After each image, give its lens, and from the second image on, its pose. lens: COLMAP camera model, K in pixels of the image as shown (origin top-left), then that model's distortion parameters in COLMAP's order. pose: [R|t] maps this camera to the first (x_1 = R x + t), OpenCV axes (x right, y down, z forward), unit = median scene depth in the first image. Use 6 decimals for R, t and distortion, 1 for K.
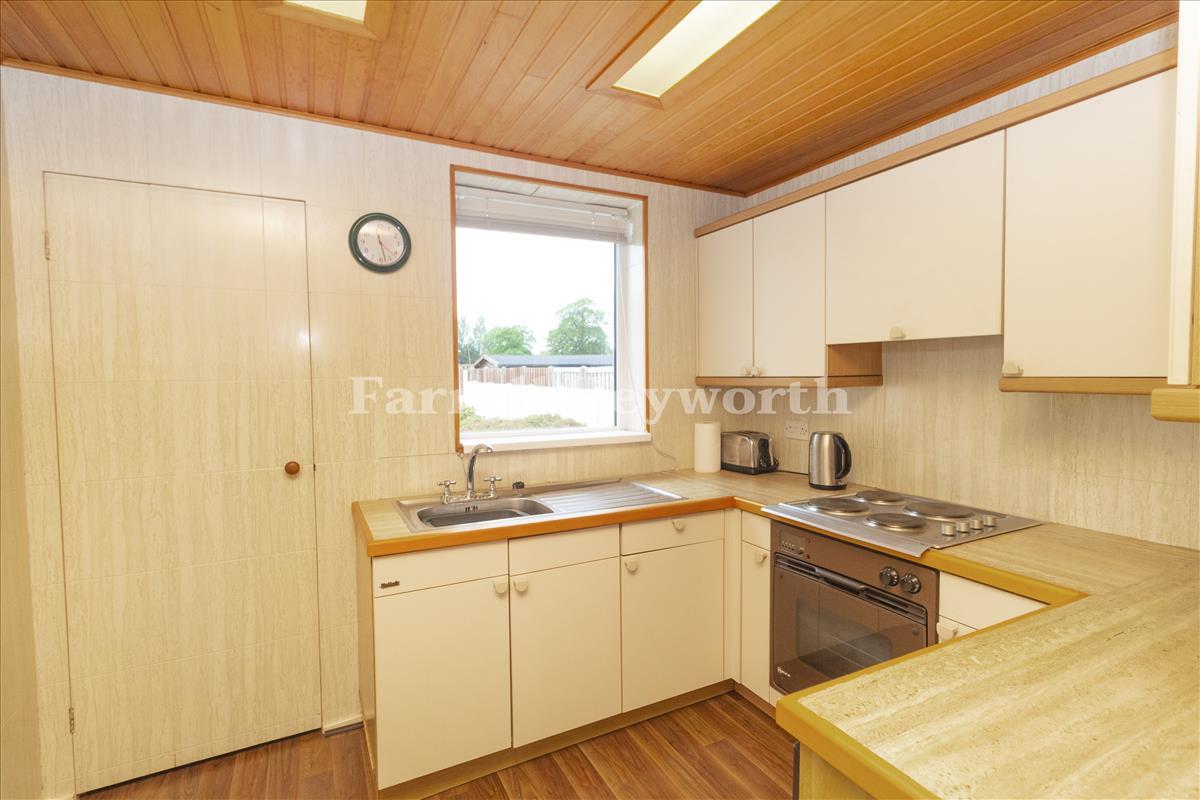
lens RADIAL K [[560.9, 0, 597.2], [0, 560.9, 396.0], [0, 0, 1]] dist [-0.003281, 0.000332]
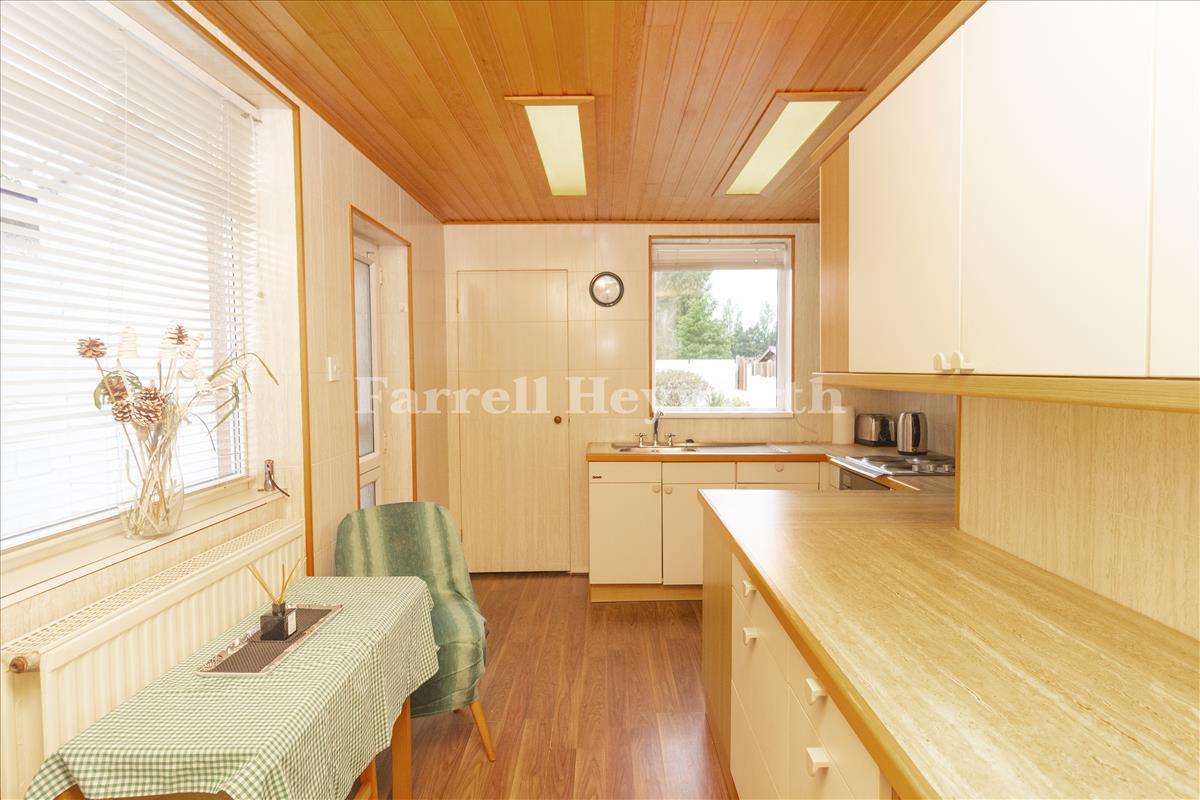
lens RADIAL K [[672.1, 0, 600.5], [0, 672.1, 398.4], [0, 0, 1]] dist [-0.000406, -0.000010]
pose [[0.885333, 0.023870, -0.464345, 0.524507], [-0.021164, 0.999715, 0.011037, 0.031458], [0.464476, 0.000056, 0.885585, -0.769531]]
